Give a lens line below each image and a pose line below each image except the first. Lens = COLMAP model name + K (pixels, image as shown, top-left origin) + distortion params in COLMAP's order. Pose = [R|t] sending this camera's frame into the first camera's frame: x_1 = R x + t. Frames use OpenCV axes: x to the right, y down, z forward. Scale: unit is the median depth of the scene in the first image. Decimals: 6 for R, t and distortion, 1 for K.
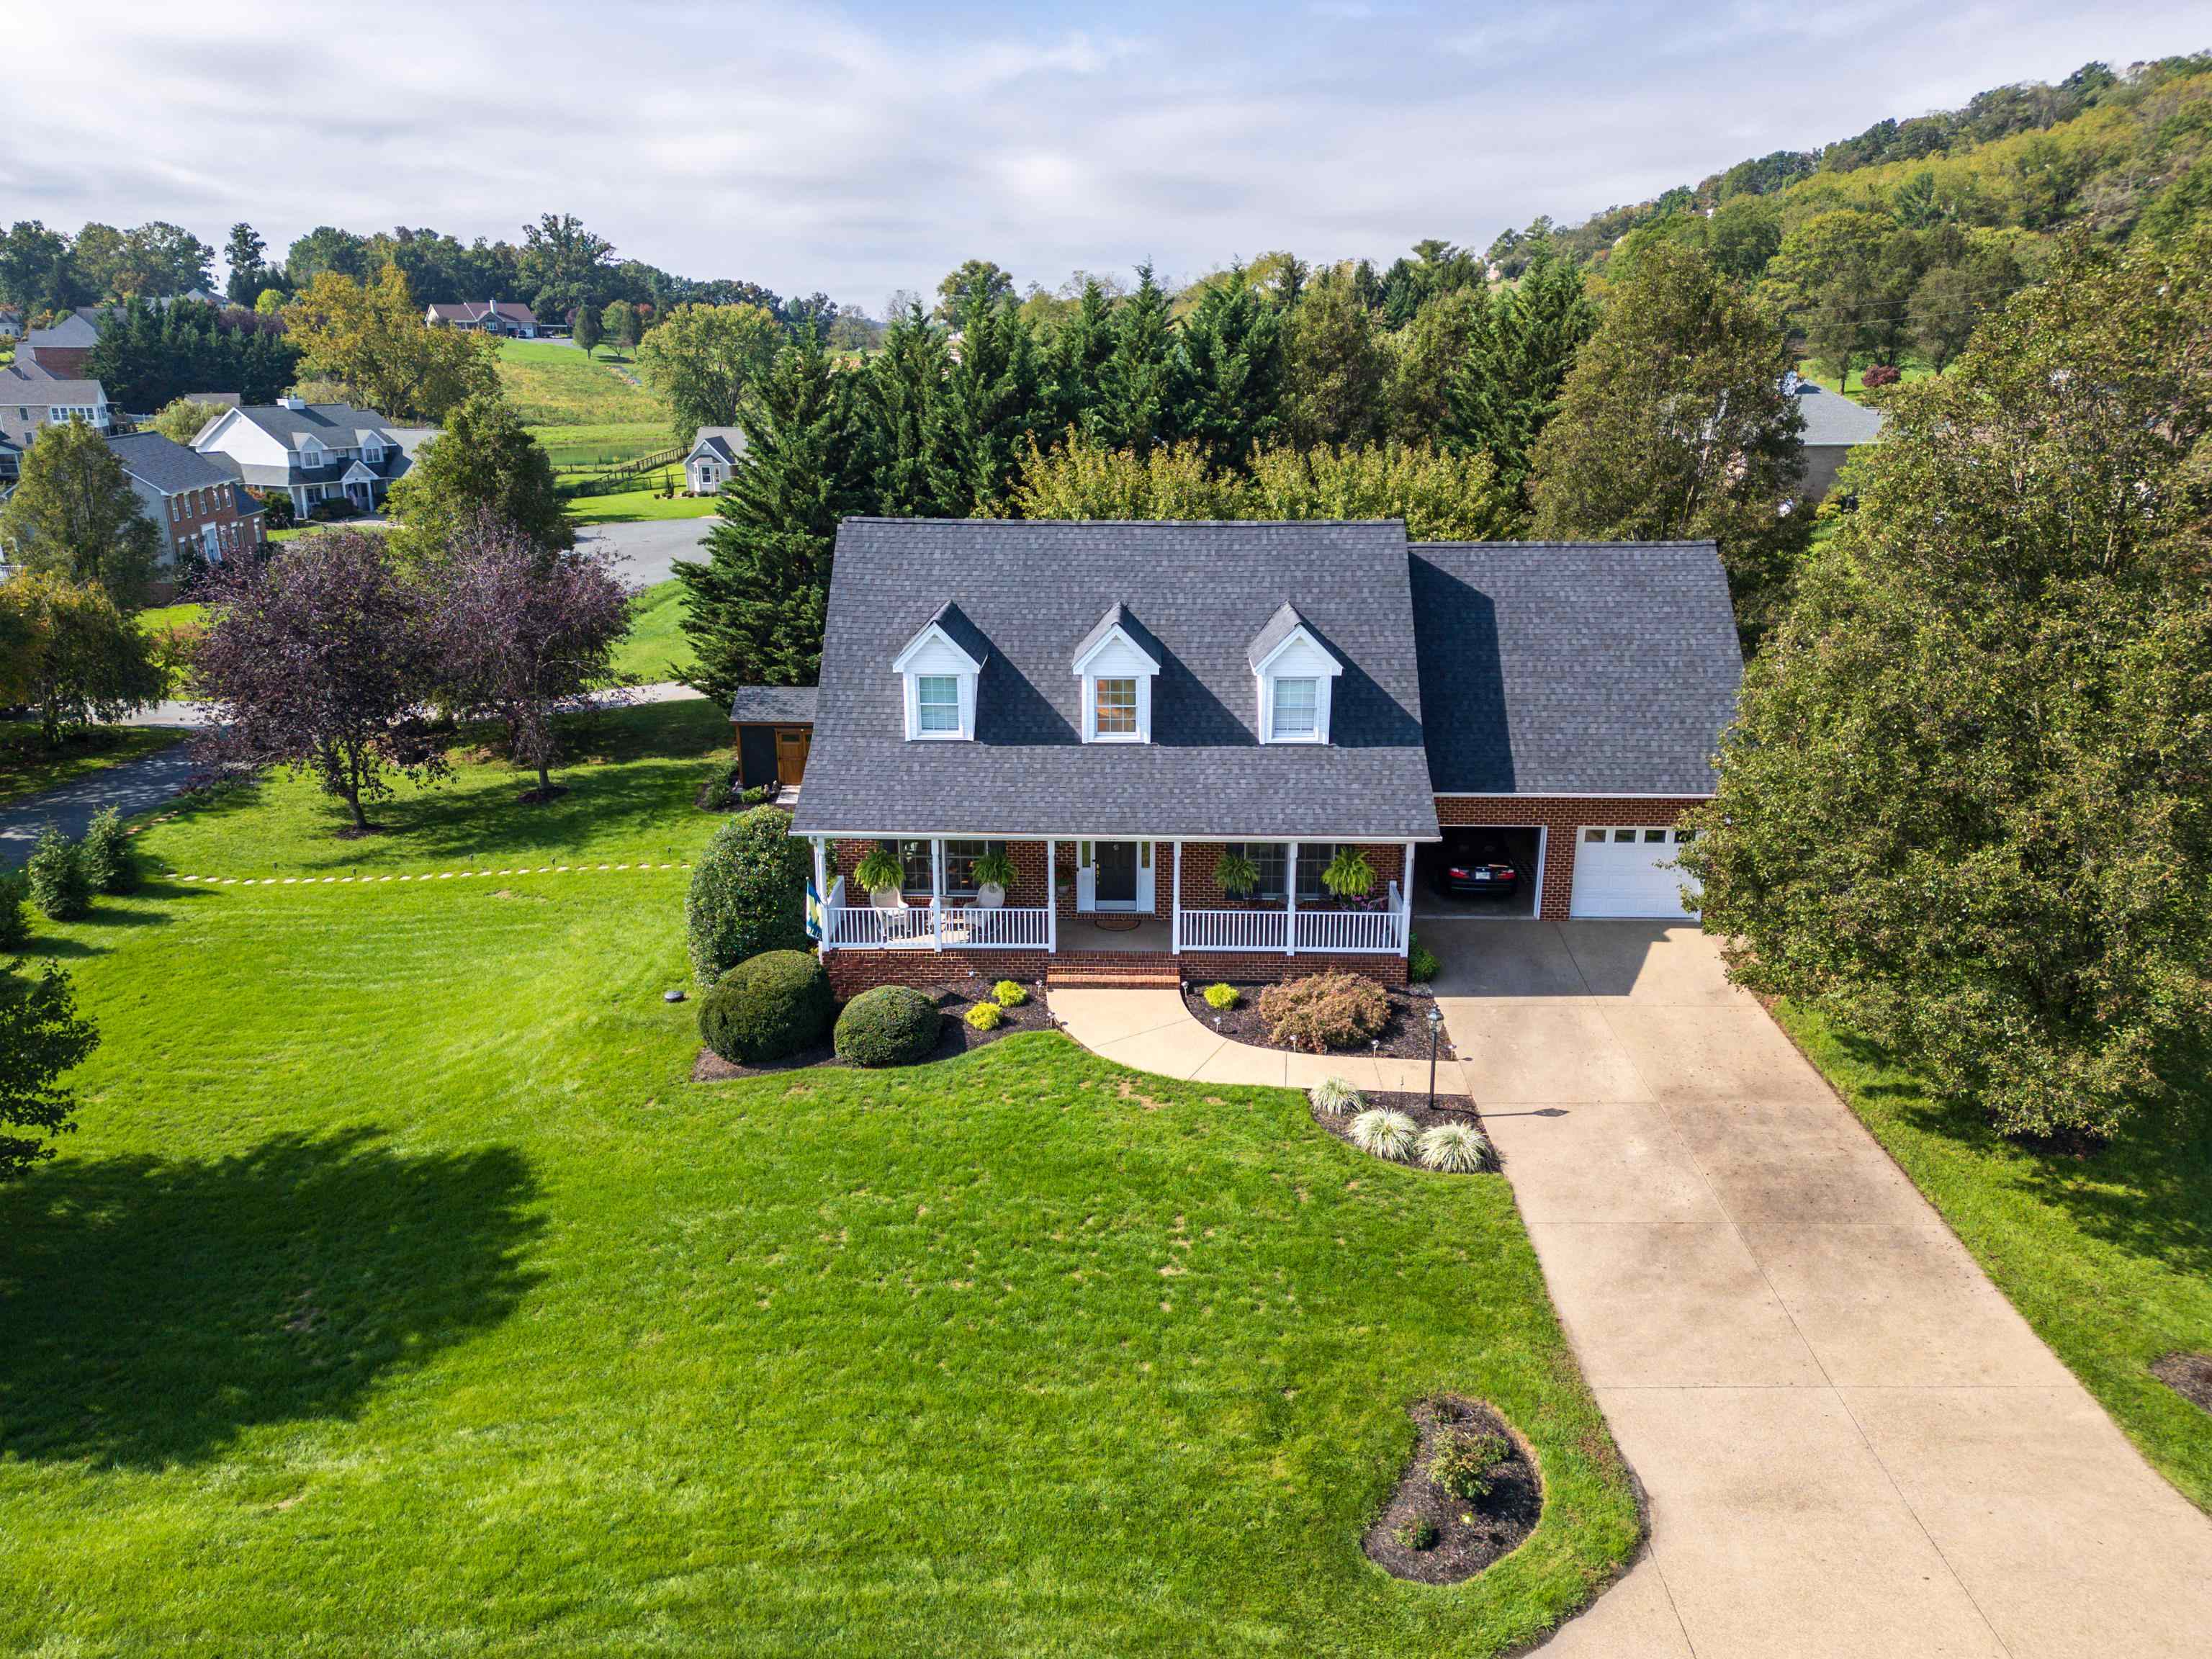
lens RADIAL K [[1554.3, 0, 1114.3], [0, 1554.3, 828.3], [0, 0, 1]] dist [0.058113, -0.042312]
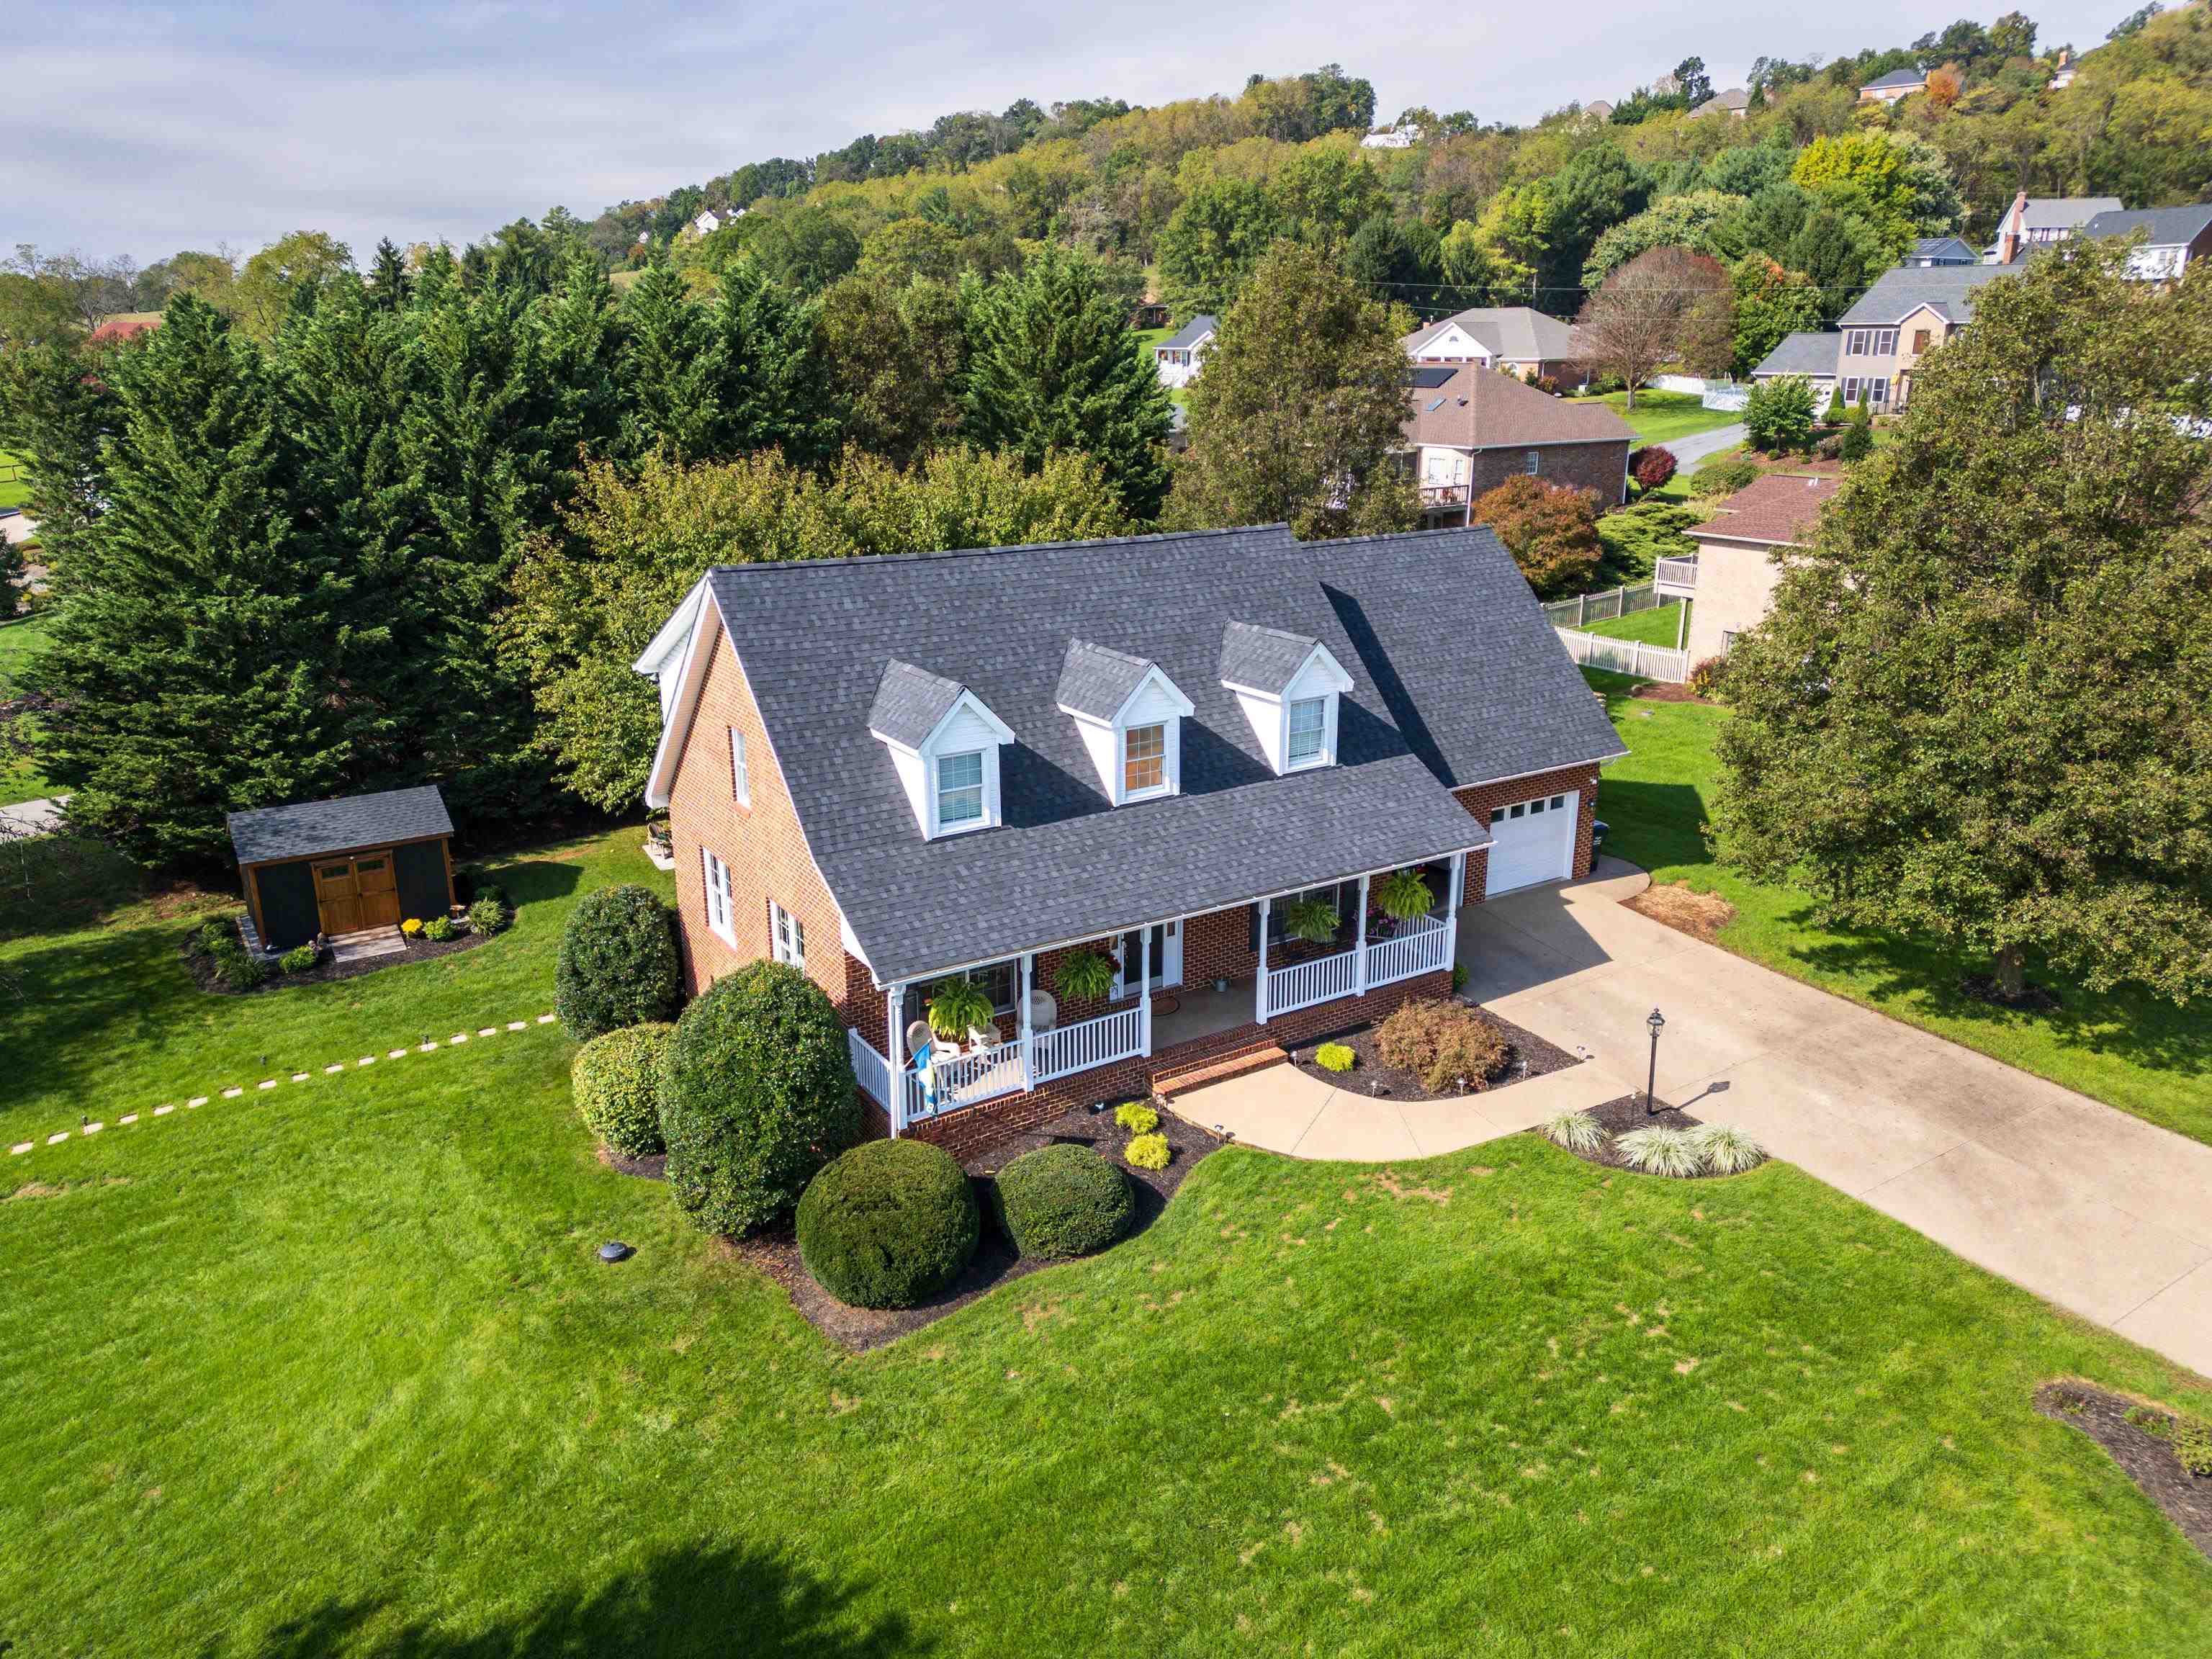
lens RADIAL K [[1554.3, 0, 1114.3], [0, 1554.3, 828.3], [0, 0, 1]] dist [0.058113, -0.042312]
pose [[0.829010, -0.170691, 0.532547, -0.472914], [0.169496, 0.984179, 0.051595, -0.087019], [-0.532929, 0.047492, 0.844826, 0.283691]]
